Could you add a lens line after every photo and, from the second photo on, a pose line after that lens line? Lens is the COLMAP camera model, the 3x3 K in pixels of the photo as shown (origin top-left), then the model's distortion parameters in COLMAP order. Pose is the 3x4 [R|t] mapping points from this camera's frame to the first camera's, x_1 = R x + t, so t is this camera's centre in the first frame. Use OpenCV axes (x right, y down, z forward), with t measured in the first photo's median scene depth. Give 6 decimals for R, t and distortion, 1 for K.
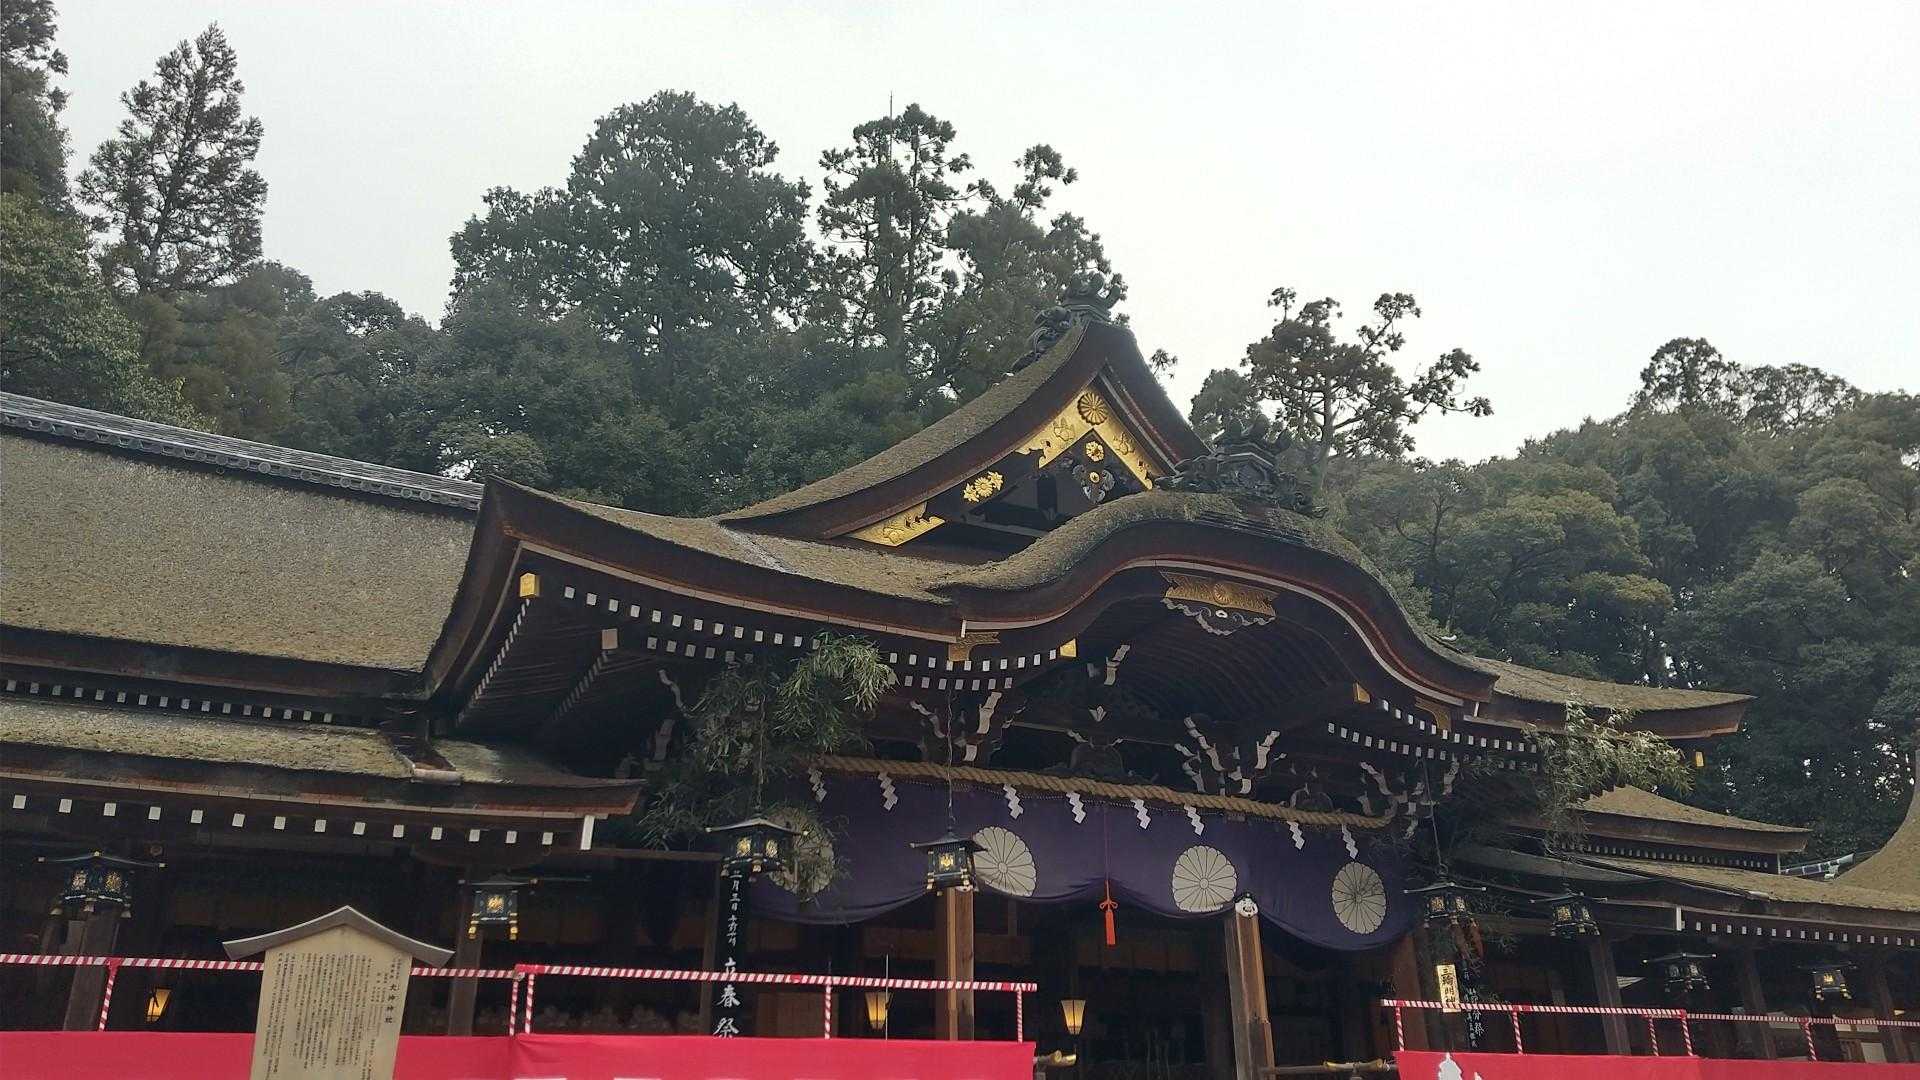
lens RADIAL K [[1366.9, 0, 954.4], [0, 1366.9, 538.2], [0, 0, 1]] dist [0.045876, -0.008593]
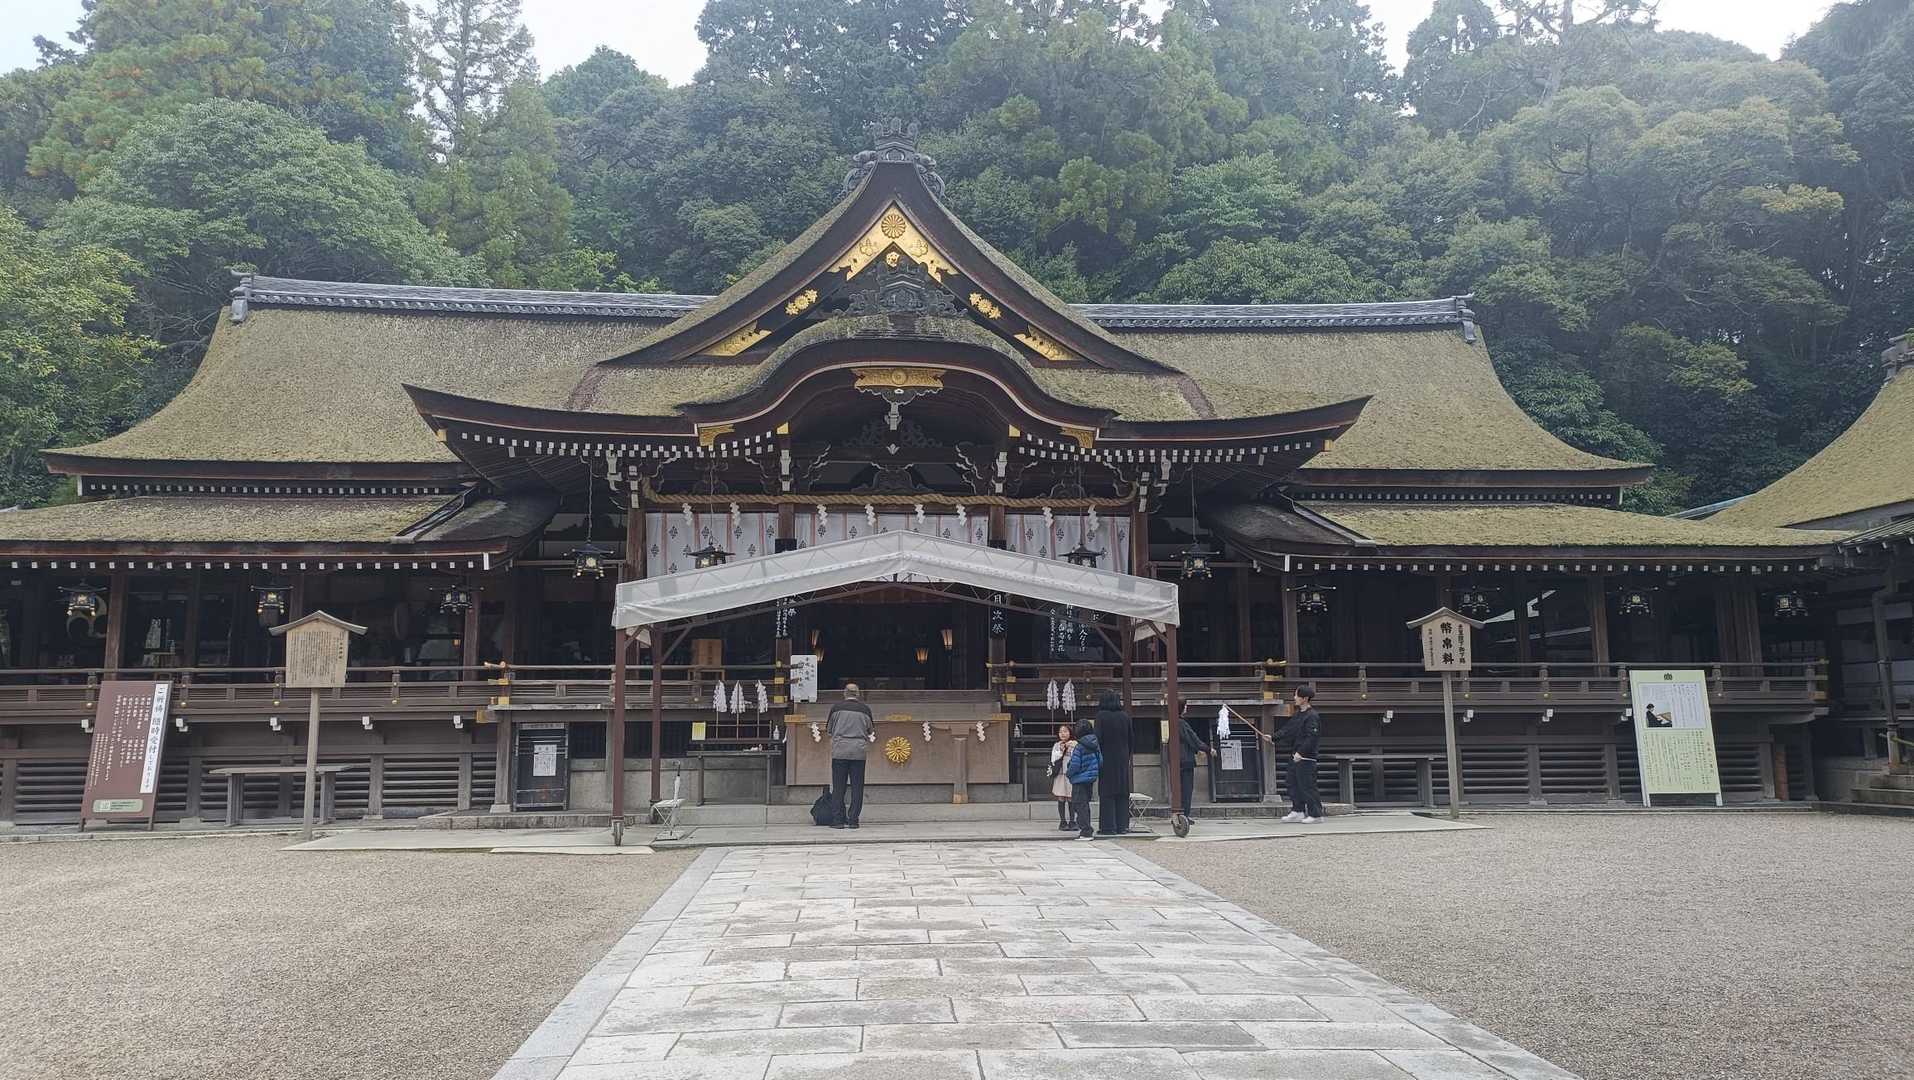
lens RADIAL K [[1362.6, 0, 960.1], [0, 1362.6, 537.3], [0, 0, 1]] dist [0.045876, -0.008593]
pose [[0.932199, -0.042409, -0.359453, 0.721708], [0.139385, 0.958581, 0.248383, -0.141100], [0.334031, -0.281645, 0.899500, -0.346370]]
